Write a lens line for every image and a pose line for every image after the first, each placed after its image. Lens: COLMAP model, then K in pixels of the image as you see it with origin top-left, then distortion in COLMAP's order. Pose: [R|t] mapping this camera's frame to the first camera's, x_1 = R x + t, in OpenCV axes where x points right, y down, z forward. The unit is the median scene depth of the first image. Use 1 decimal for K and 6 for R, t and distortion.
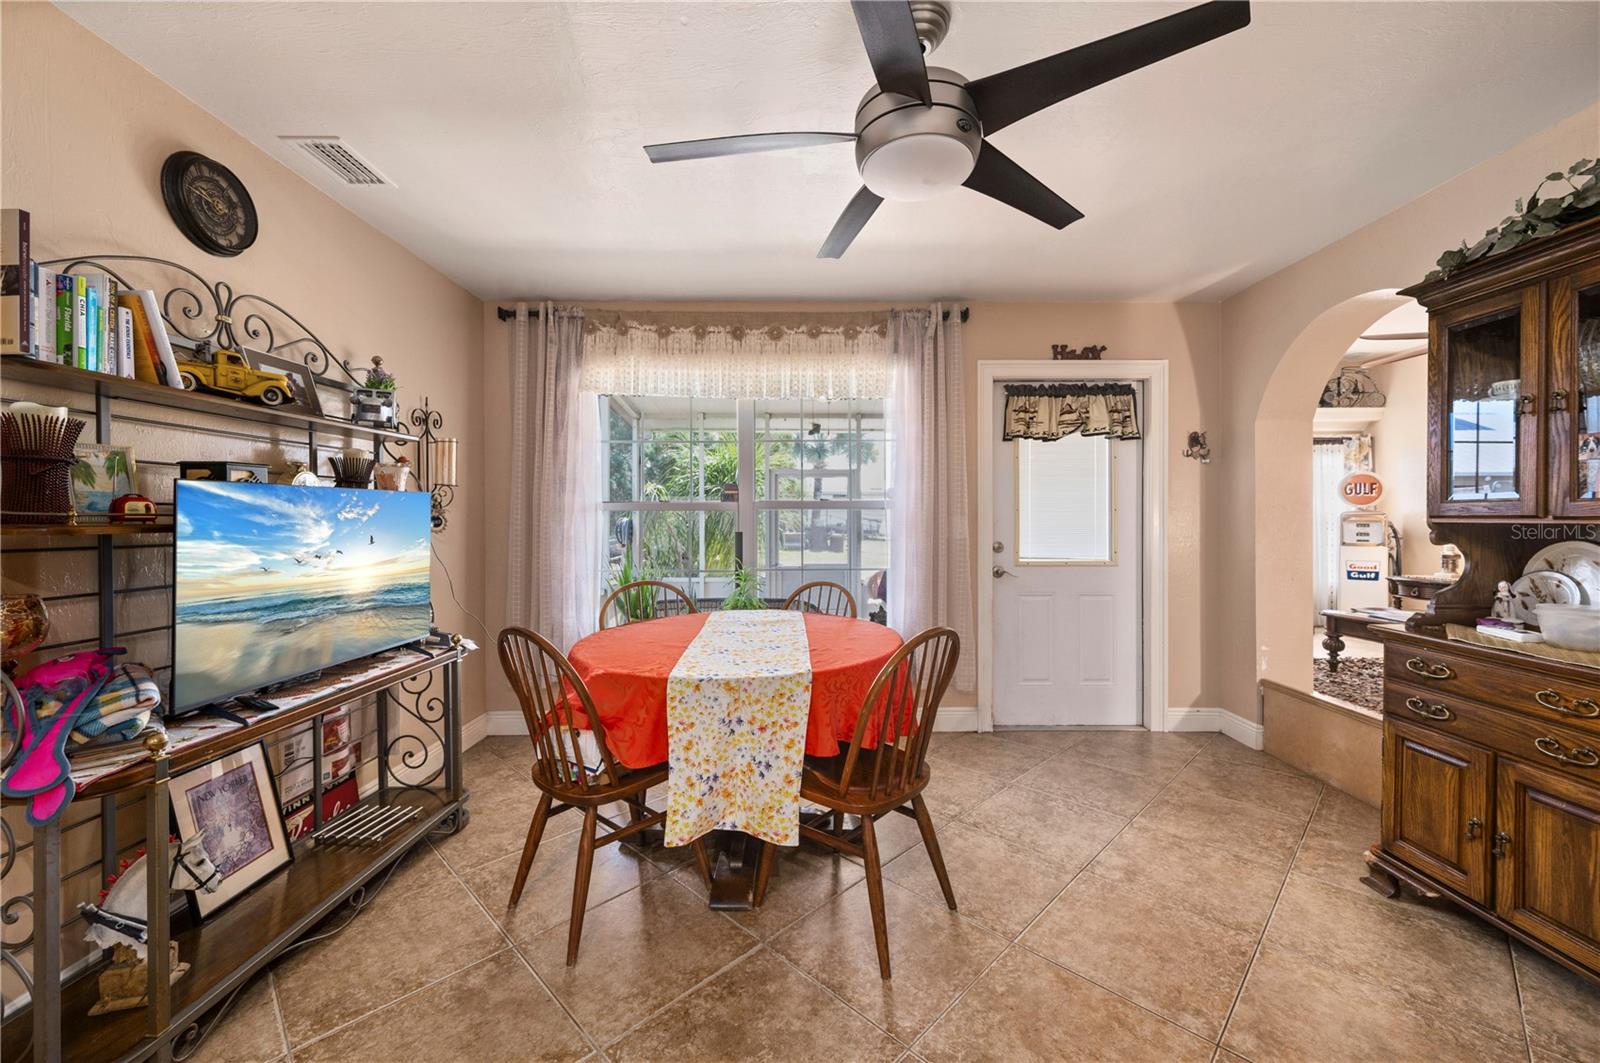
lens RADIAL K [[637.8, 0, 804.9], [0, 637.8, 524.4], [0, 0, 1]] dist [-0.001468, 0.000803]
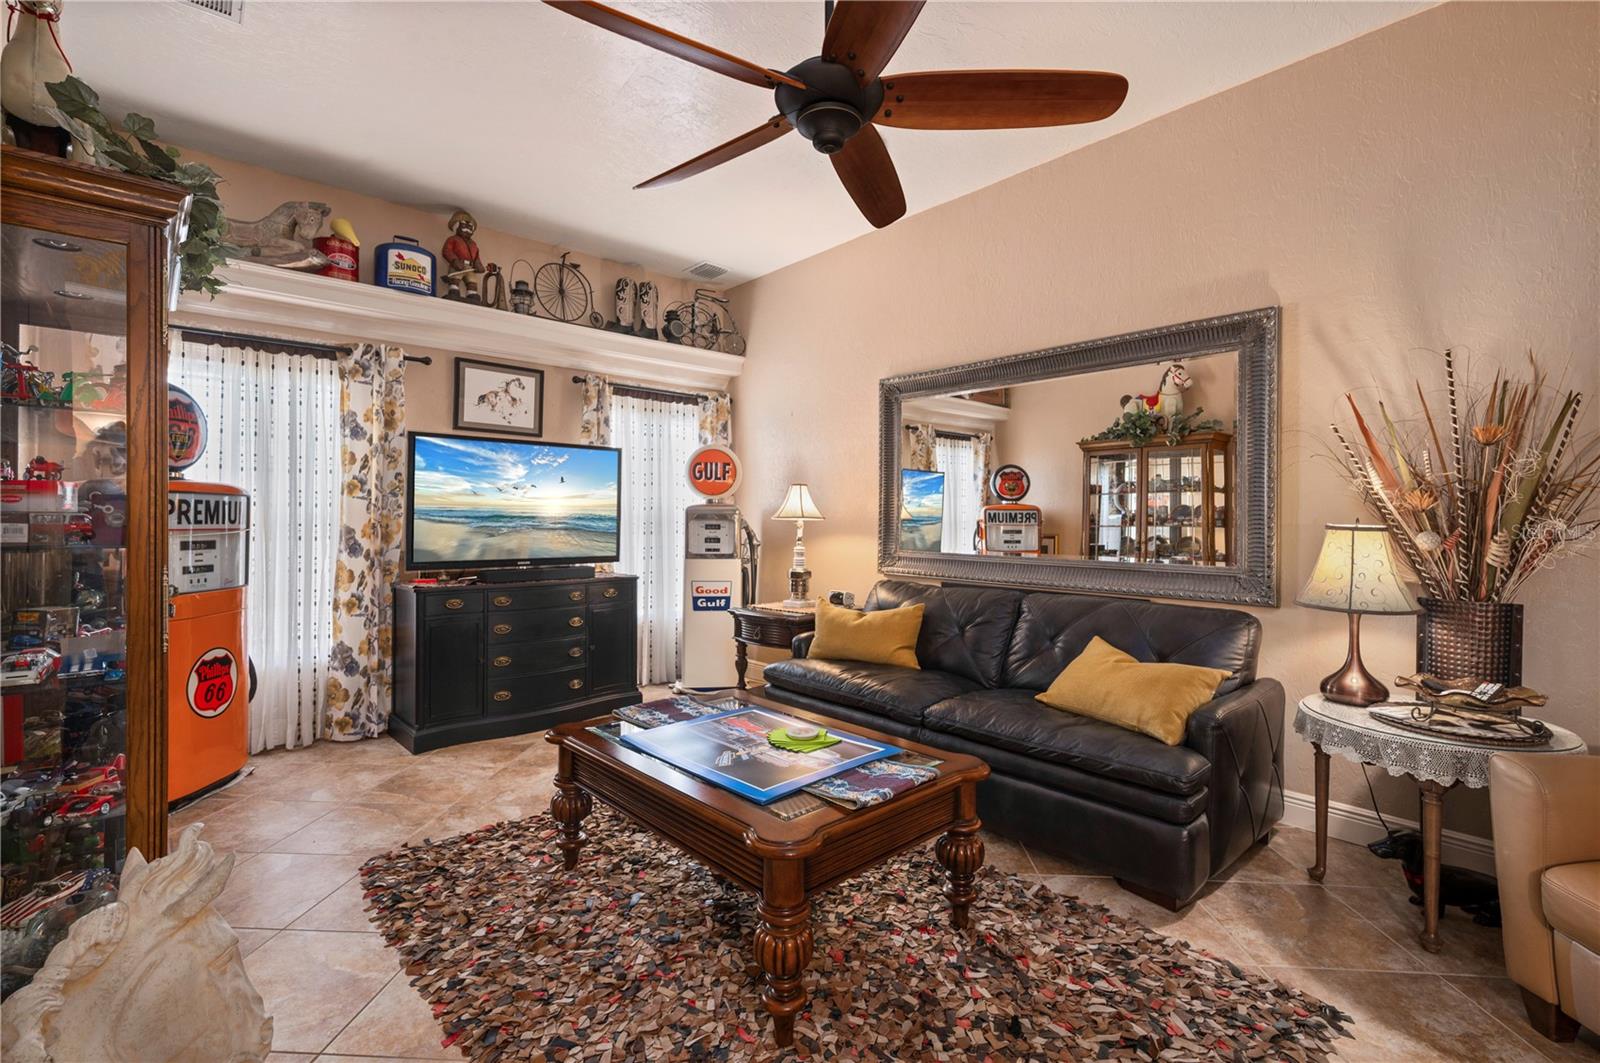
lens RADIAL K [[716.3, 0, 802.7], [0, 716.3, 523.3], [0, 0, 1]] dist [-0.002449, -0.000556]
pose [[0.743071, 0.005474, 0.669191, 1.034005], [-0.004841, 0.999984, -0.002804, -0.000647], [-0.669196, -0.001156, 0.743085, 0.896248]]
